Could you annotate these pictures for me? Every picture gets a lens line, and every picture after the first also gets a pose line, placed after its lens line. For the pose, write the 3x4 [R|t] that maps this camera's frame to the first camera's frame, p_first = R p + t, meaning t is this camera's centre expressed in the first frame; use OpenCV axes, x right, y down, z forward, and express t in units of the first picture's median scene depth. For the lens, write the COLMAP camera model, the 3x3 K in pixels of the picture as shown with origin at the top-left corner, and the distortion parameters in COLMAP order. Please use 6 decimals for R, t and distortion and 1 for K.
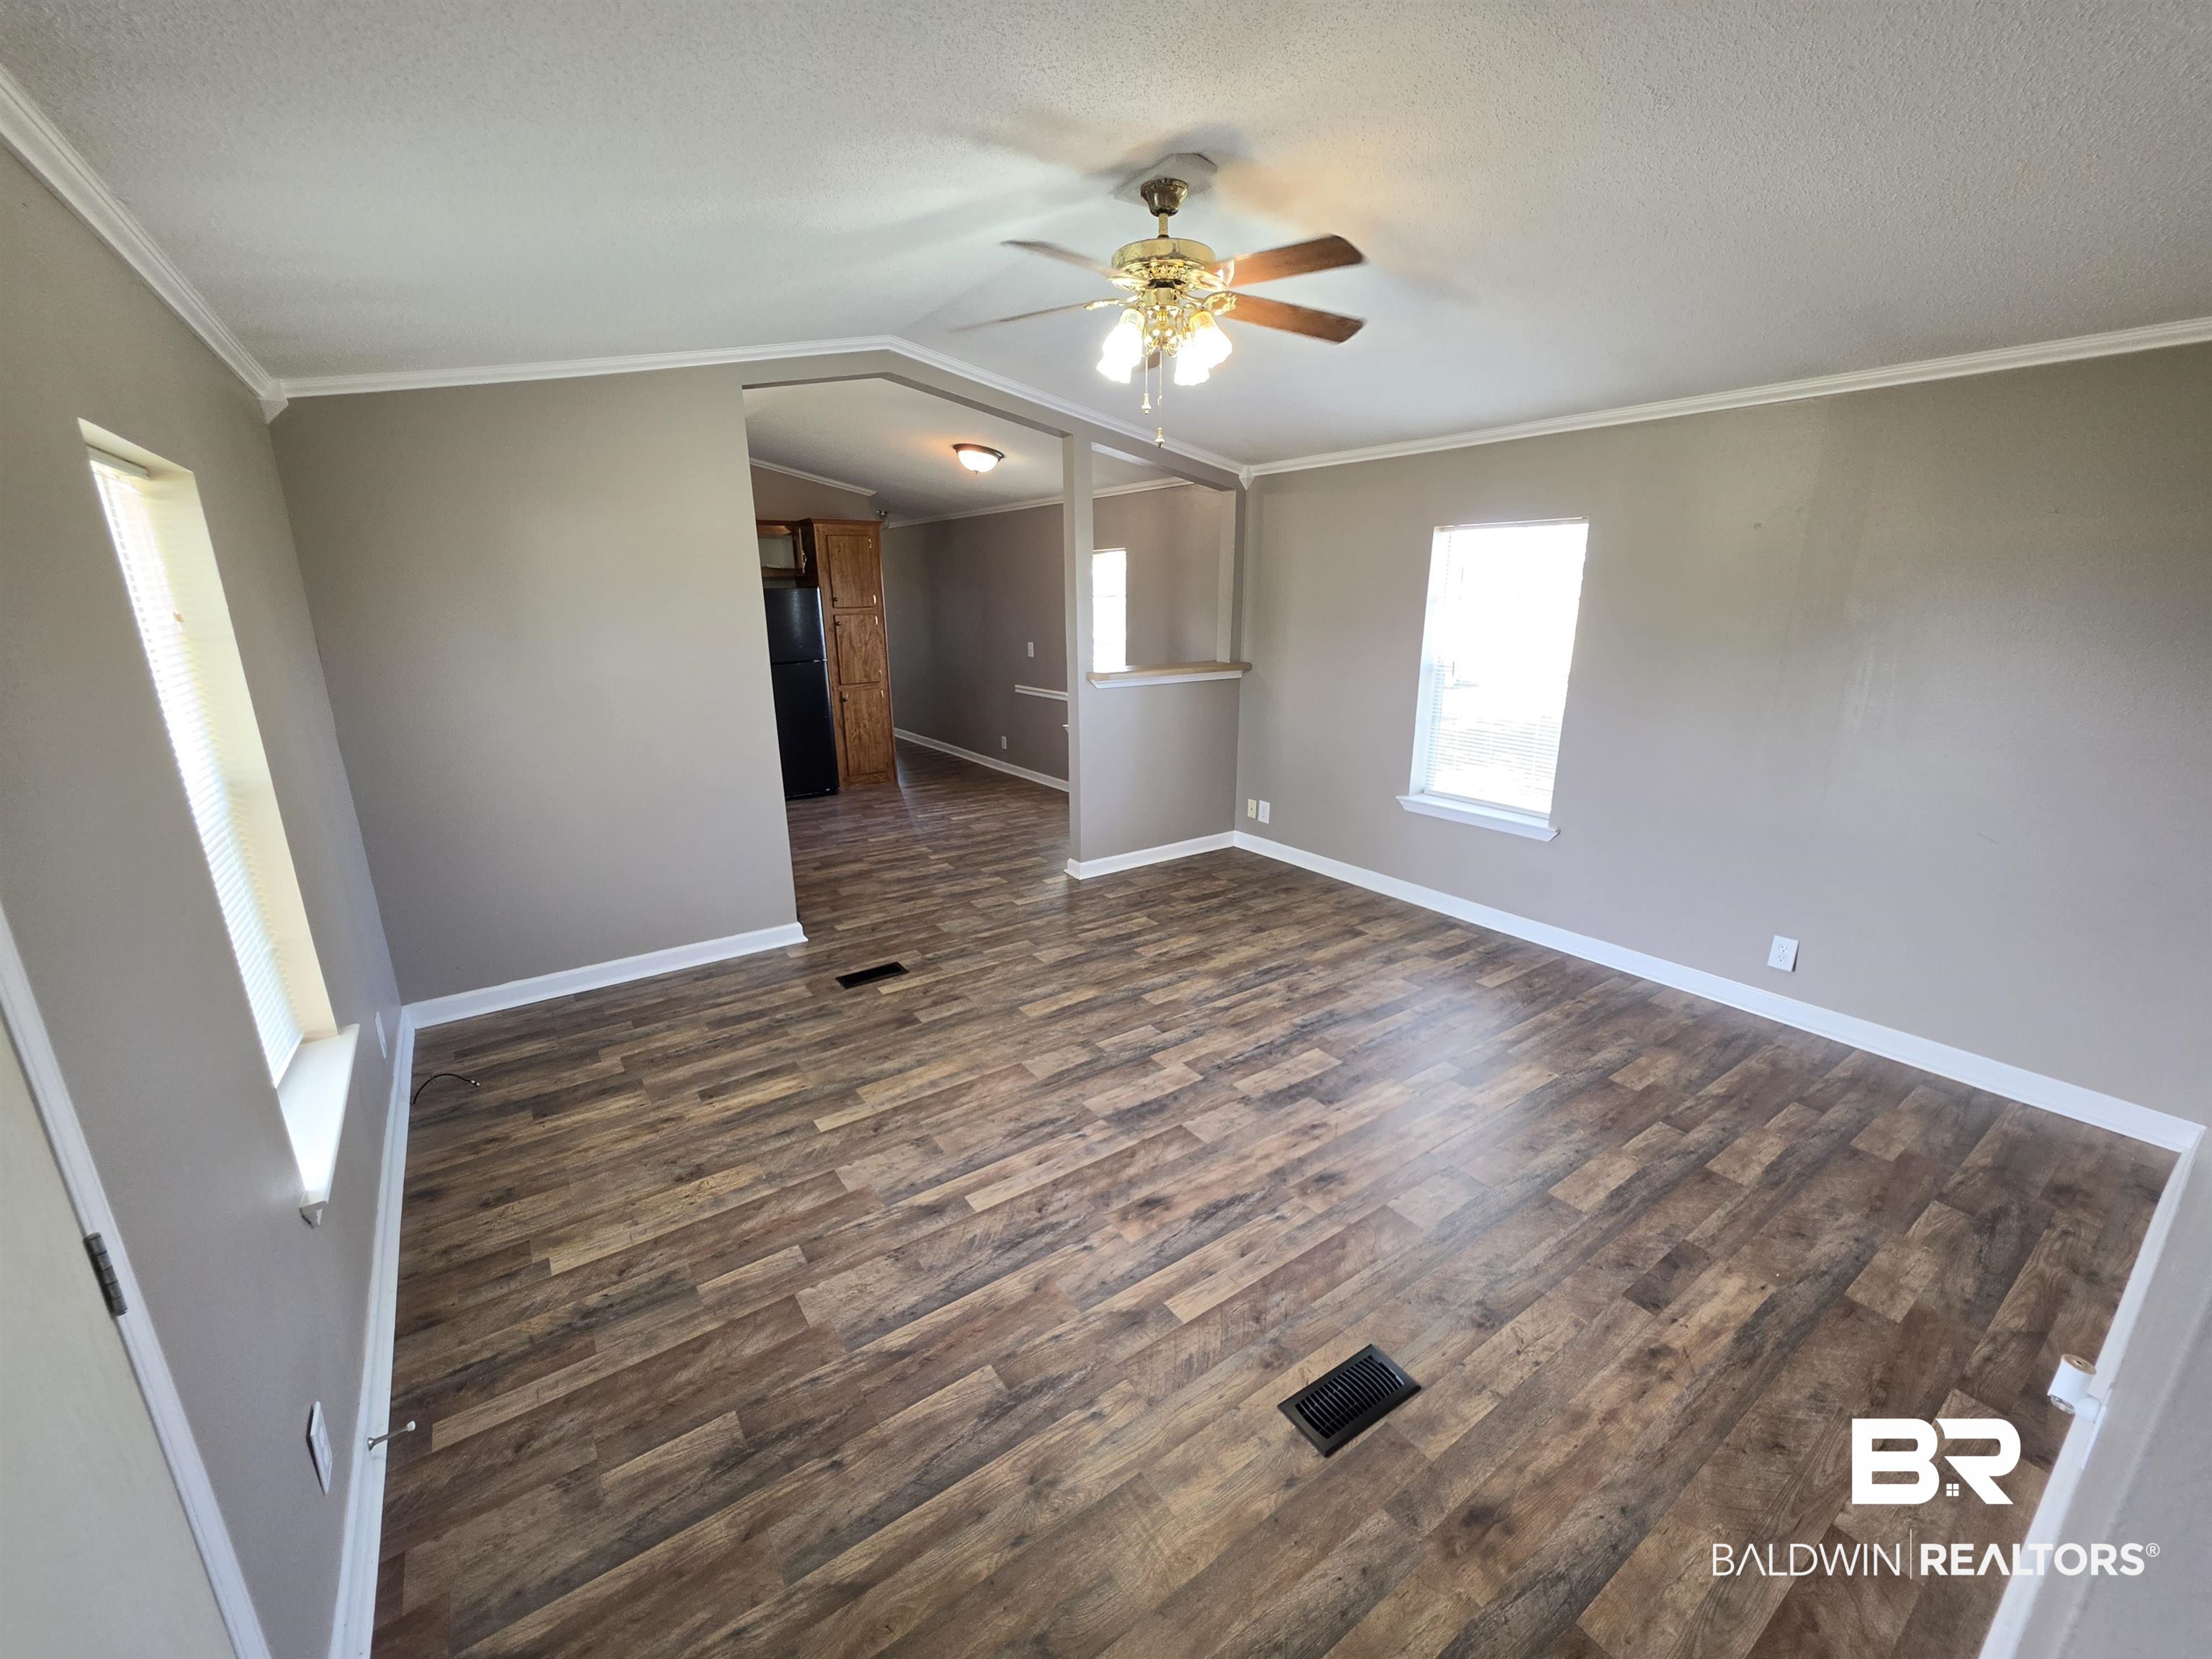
lens RADIAL K [[887.7, 0, 1096.6], [0, 887.7, 834.2], [0, 0, 1]] dist [-0.003005, 0.000323]
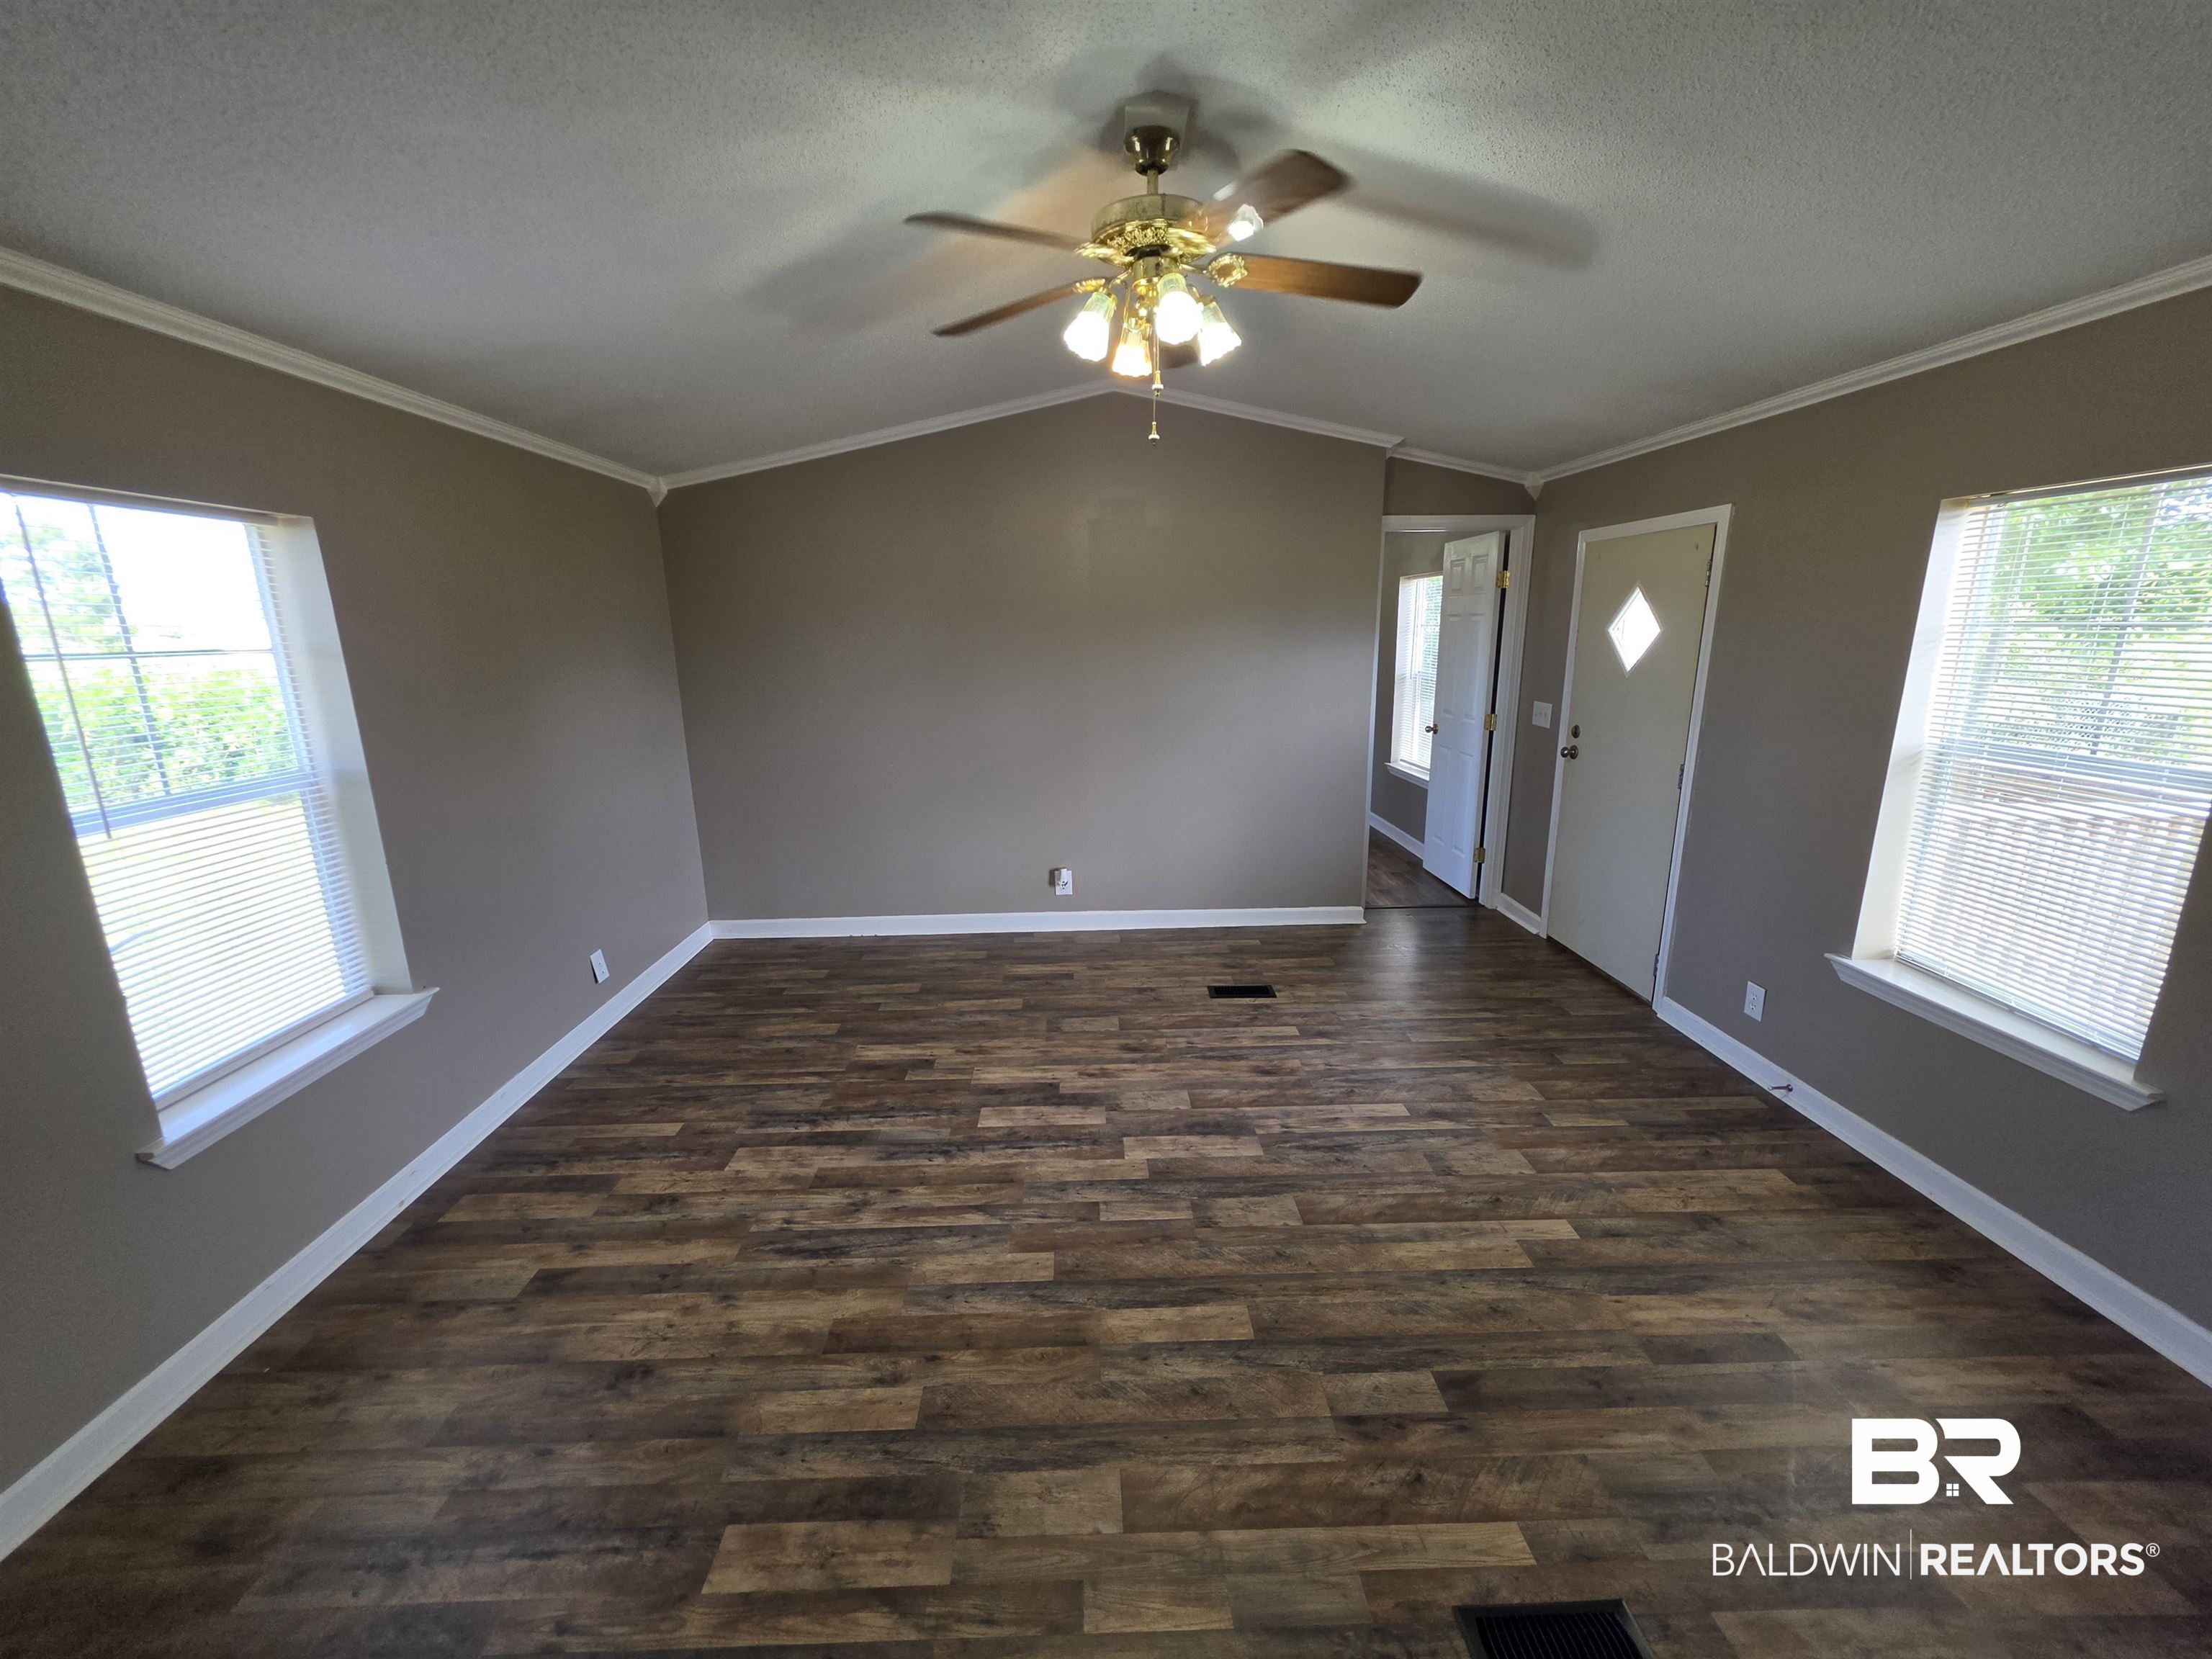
lens RADIAL K [[887.7, 0, 1096.6], [0, 887.7, 834.2], [0, 0, 1]] dist [-0.003005, 0.000323]
pose [[-0.833209, -0.106971, 0.542513, -0.330282], [0.169959, 0.884073, 0.435348, -0.419577], [-0.526191, 0.454941, -0.718437, 1.560026]]
